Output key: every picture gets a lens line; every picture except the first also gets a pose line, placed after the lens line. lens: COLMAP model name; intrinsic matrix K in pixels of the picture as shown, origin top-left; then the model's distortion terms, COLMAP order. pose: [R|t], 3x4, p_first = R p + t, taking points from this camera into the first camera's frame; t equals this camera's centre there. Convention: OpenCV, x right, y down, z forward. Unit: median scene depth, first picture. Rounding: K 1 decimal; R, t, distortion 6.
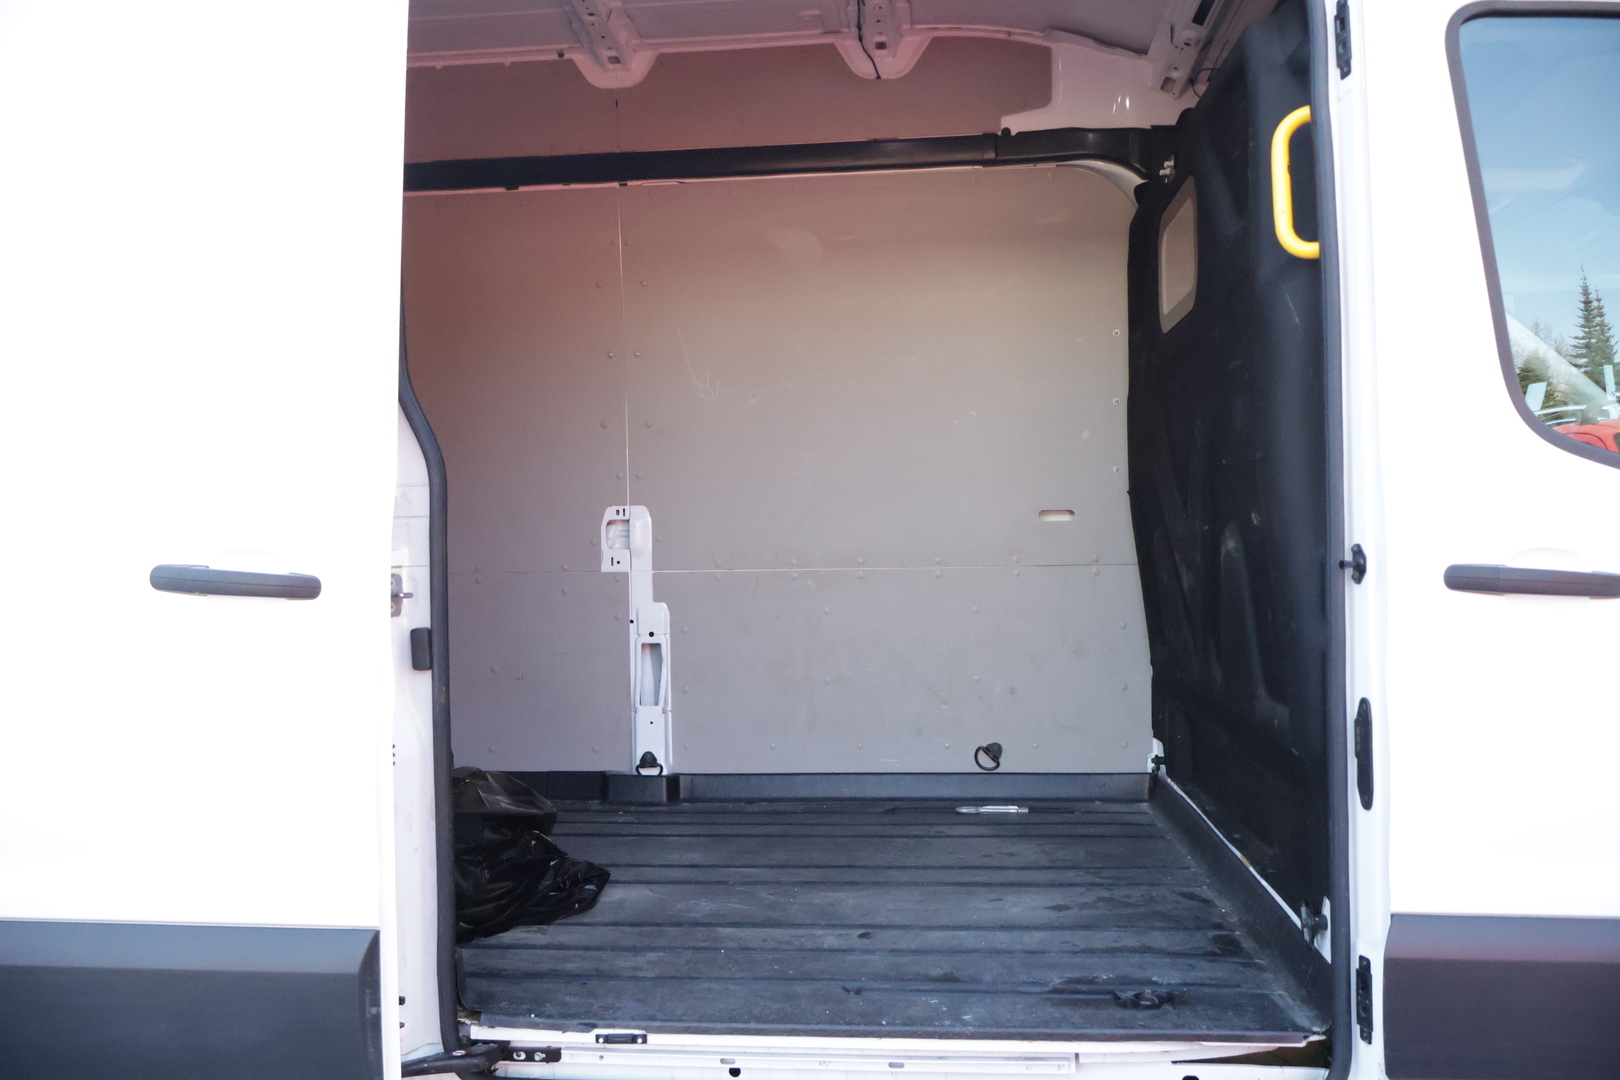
lens RADIAL K [[1348.5, 0, 810.0], [0, 1348.5, 540.0], [0, 0, 1]] dist [-0.007348, -0.001829]
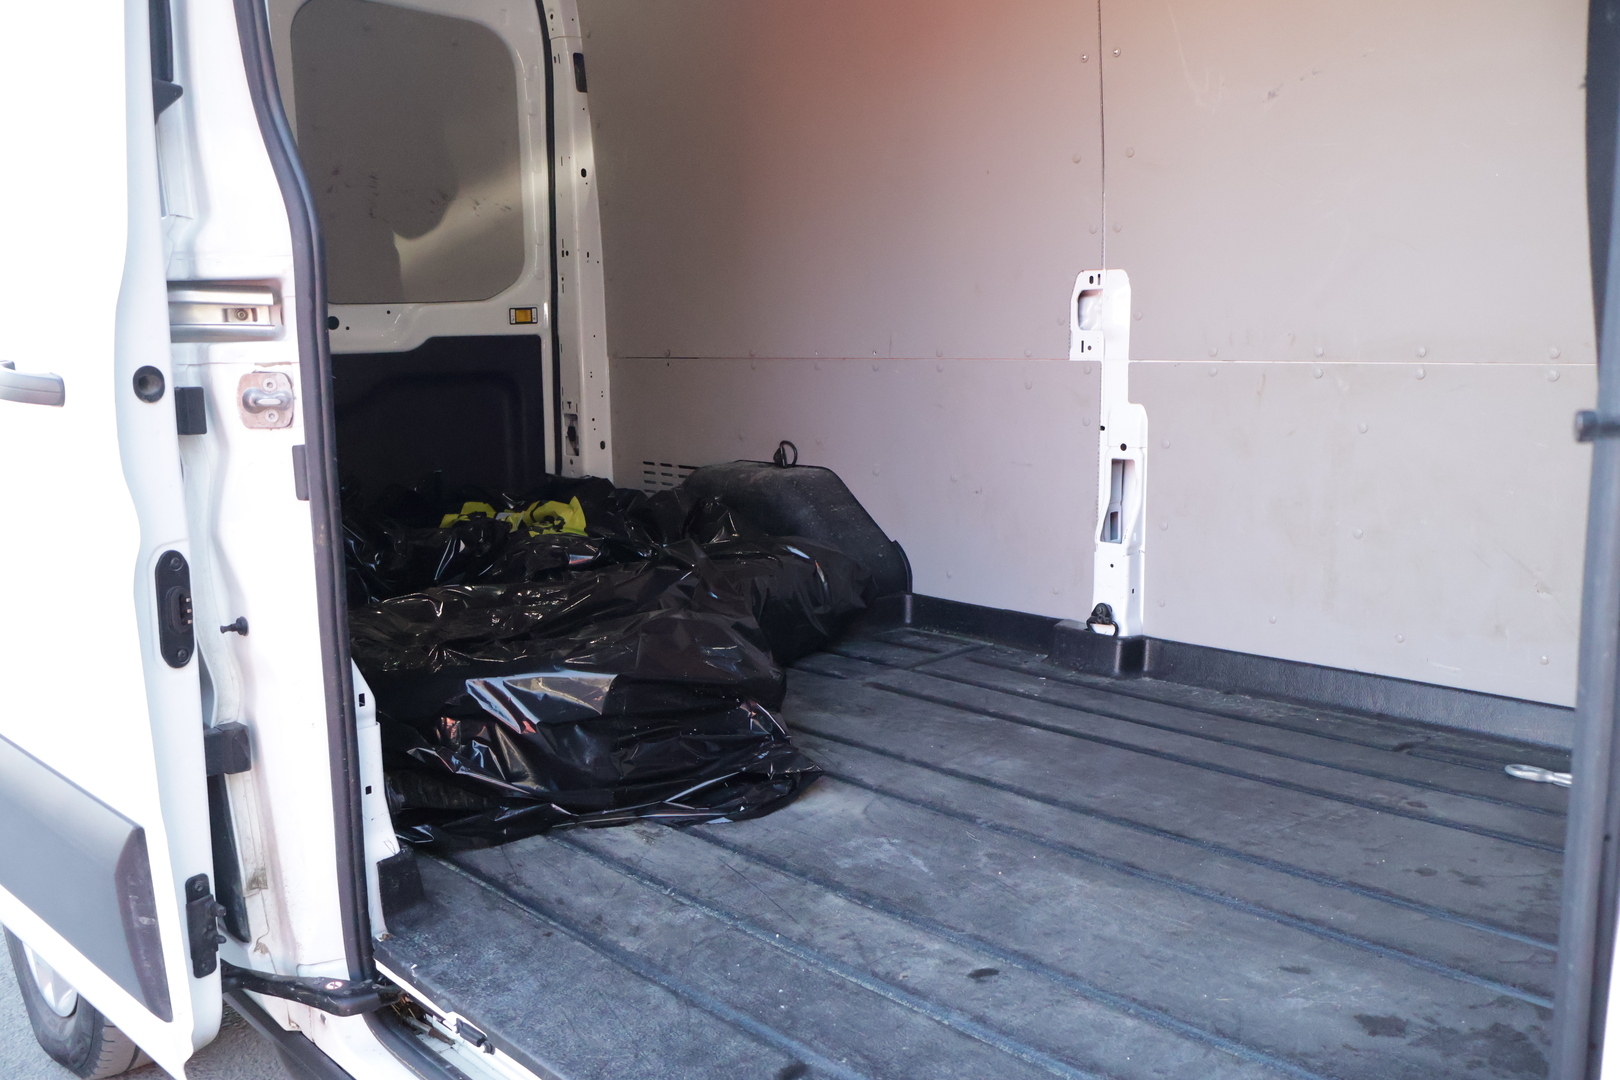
lens RADIAL K [[1348.5, 0, 810.0], [0, 1348.5, 540.0], [0, 0, 1]] dist [-0.007348, -0.001829]
pose [[0.761689, 0.103485, -0.639625, 0.233594], [0.006038, 0.985987, 0.166713, -0.003924], [0.647915, -0.130845, 0.750391, 0.337504]]
